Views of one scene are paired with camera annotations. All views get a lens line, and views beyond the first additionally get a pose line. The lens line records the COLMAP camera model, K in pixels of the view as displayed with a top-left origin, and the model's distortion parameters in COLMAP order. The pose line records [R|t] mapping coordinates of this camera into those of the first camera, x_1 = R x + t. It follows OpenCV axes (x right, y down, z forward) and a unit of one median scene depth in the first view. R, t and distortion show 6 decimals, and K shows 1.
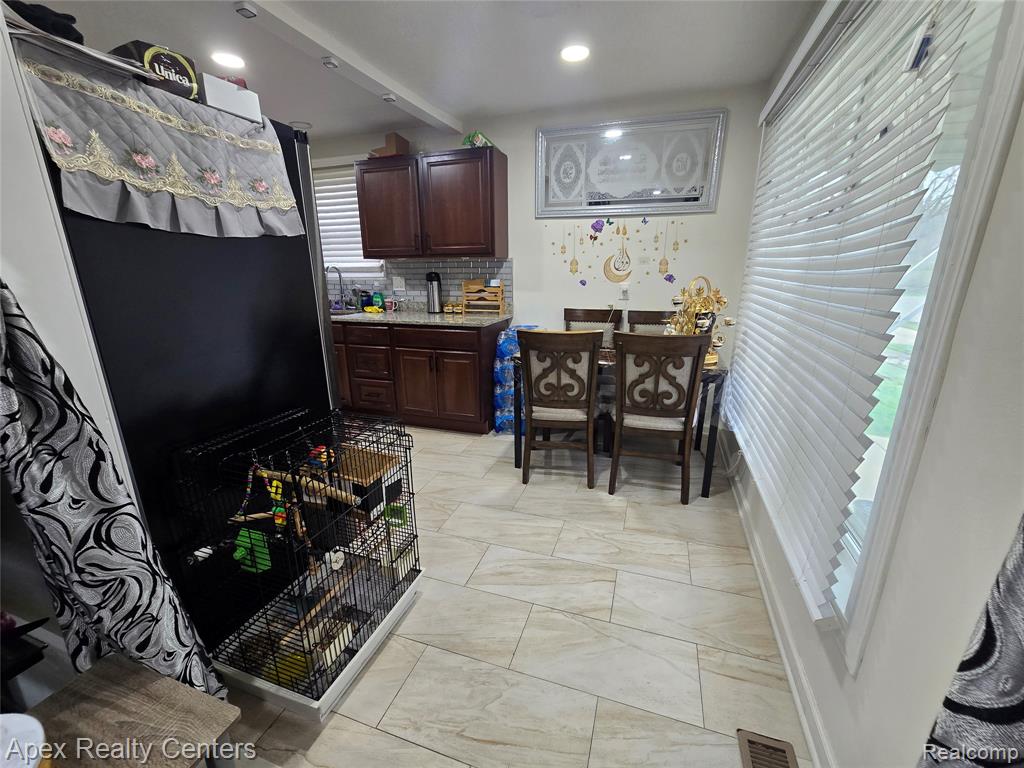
lens RADIAL K [[420.3, 0, 511.6], [0, 420.3, 387.4], [0, 0, 1]] dist [-0.003484, 0.000265]
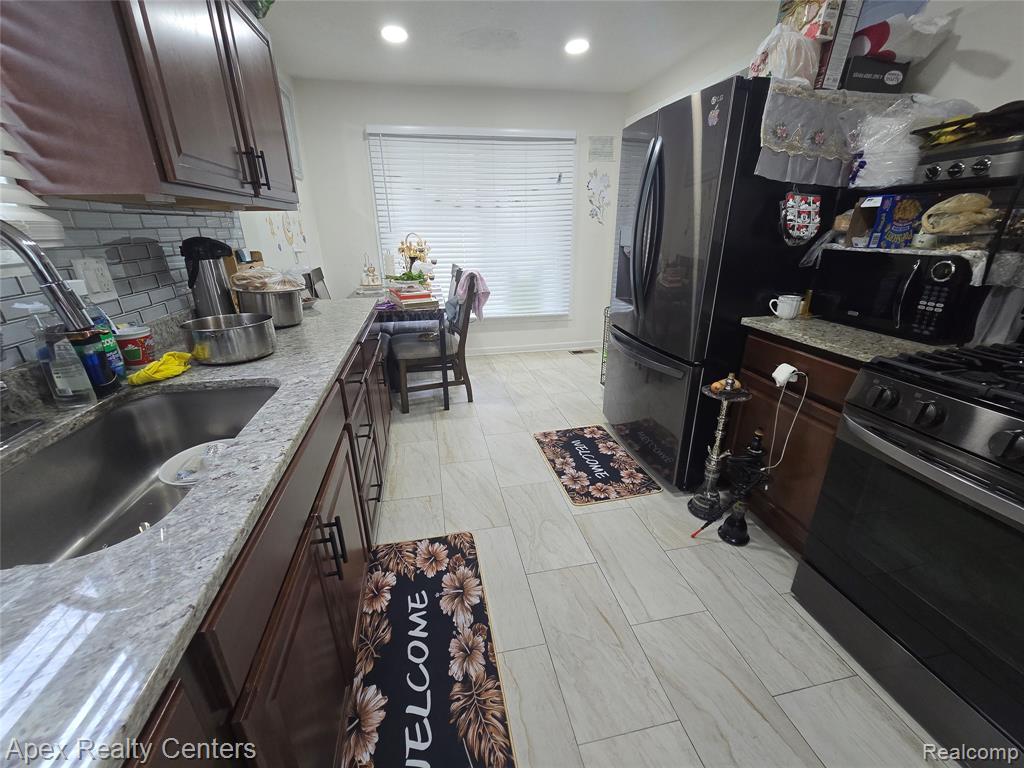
lens RADIAL K [[420.3, 0, 511.6], [0, 420.3, 387.4], [0, 0, 1]] dist [-0.003484, 0.000265]
pose [[-0.508720, -0.296508, 0.808261, -0.810288], [0.250324, 0.847318, 0.468390, -0.289532], [-0.823736, 0.440607, -0.356825, 1.043302]]
